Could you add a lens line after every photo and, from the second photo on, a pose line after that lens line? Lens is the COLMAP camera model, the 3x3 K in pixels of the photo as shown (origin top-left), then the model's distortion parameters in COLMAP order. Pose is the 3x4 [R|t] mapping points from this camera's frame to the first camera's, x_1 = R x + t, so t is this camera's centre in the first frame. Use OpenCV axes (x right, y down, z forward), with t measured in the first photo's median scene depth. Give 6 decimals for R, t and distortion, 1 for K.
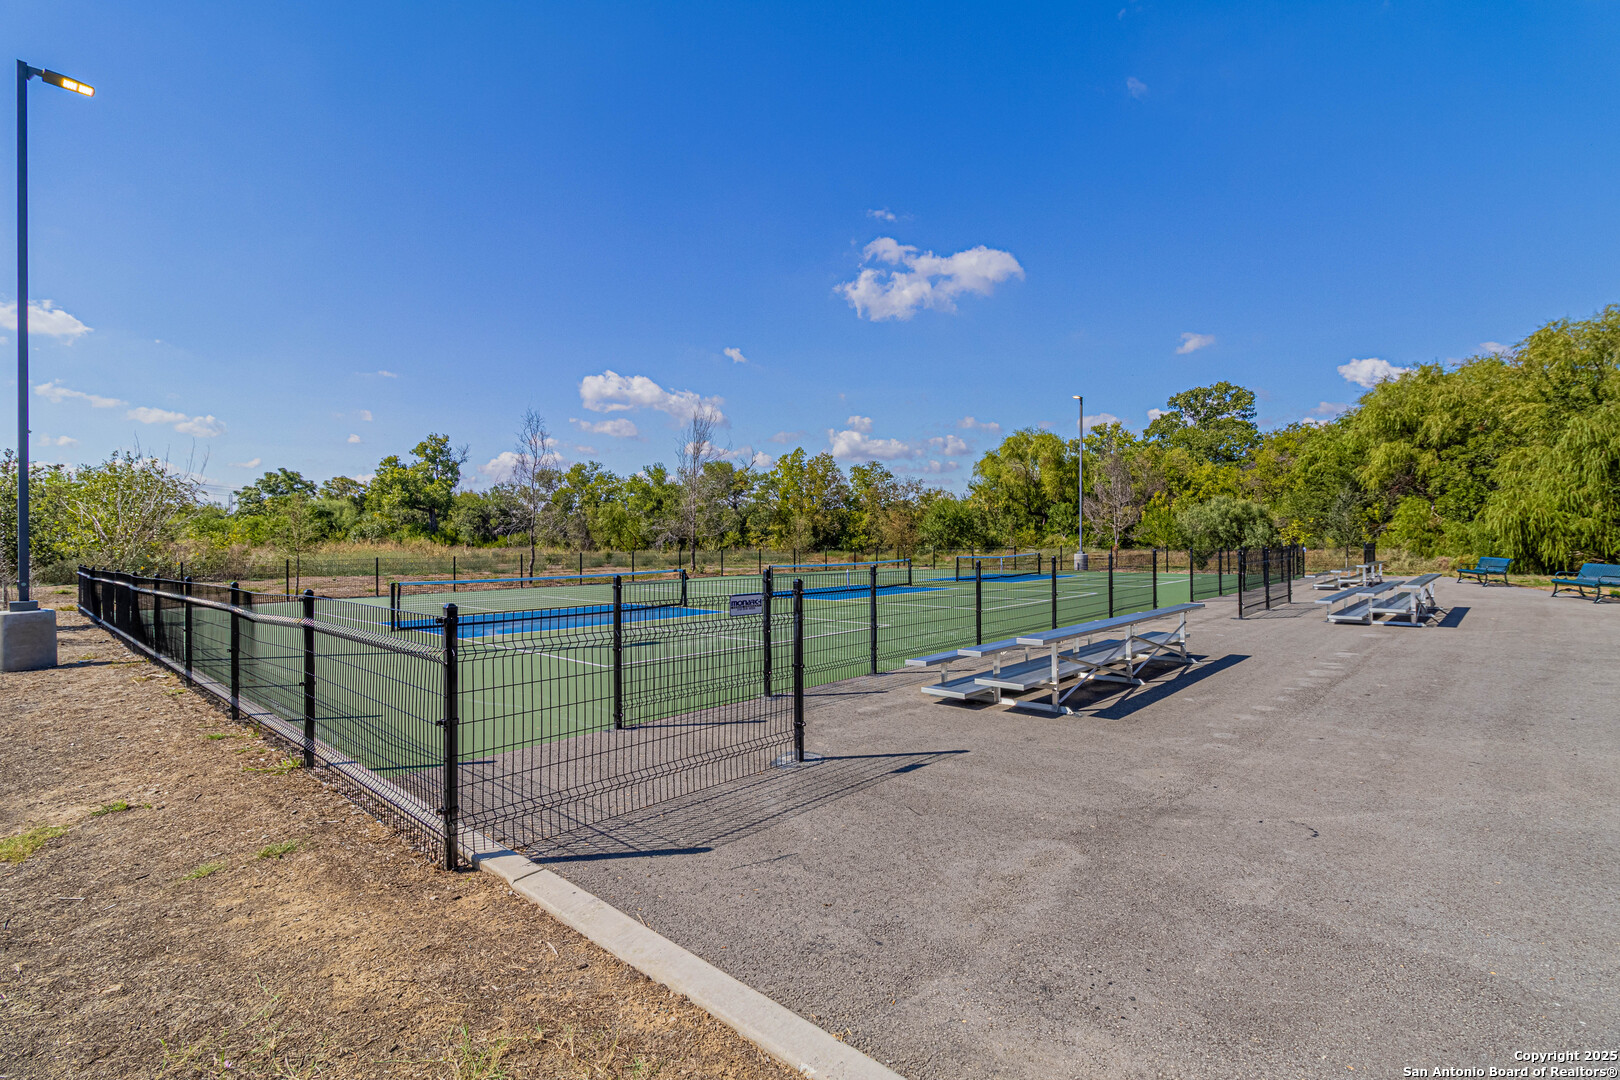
lens RADIAL K [[750.5, 0, 810.0], [0, 750.5, 540.0], [0, 0, 1]] dist [0.000435, 0.000138]
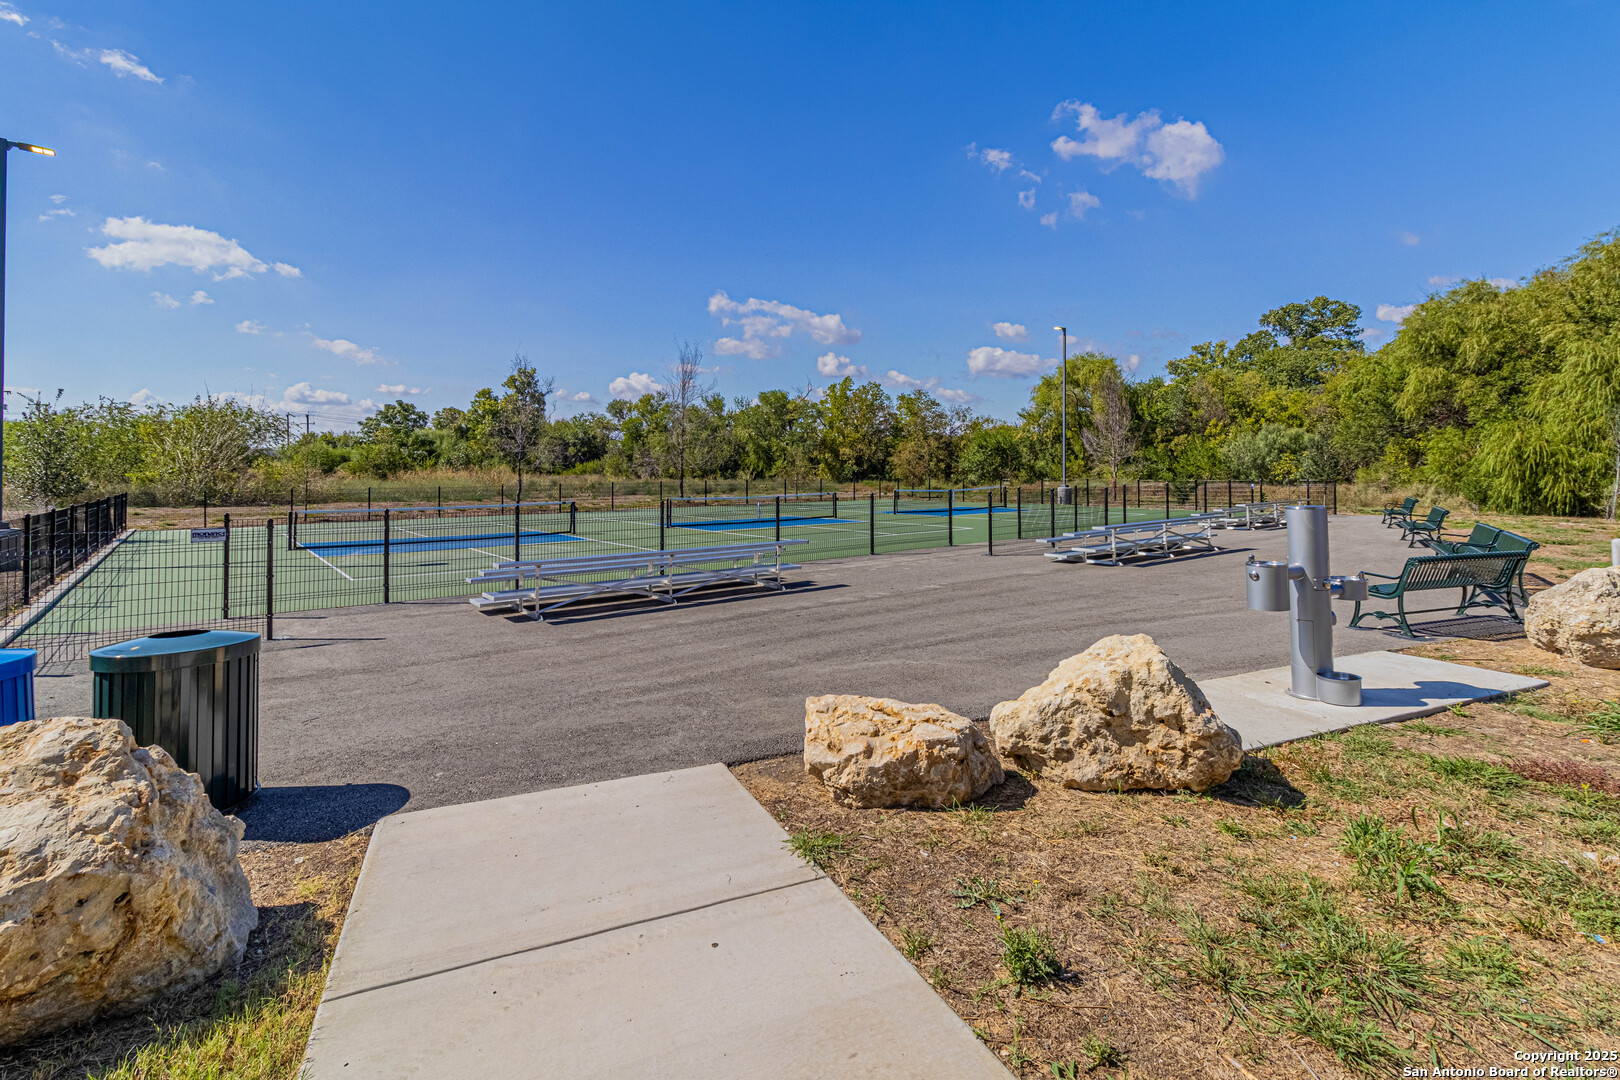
lens RADIAL K [[776.6, 0, 811.3], [0, 776.6, 463.0], [0, 0, 1]] dist [-0.000059, -0.000144]
pose [[0.987648, 0.002487, -0.156671, 0.100090], [-0.002982, 0.999991, -0.002921, -0.004721], [0.156662, 0.003352, 0.987647, -0.030353]]
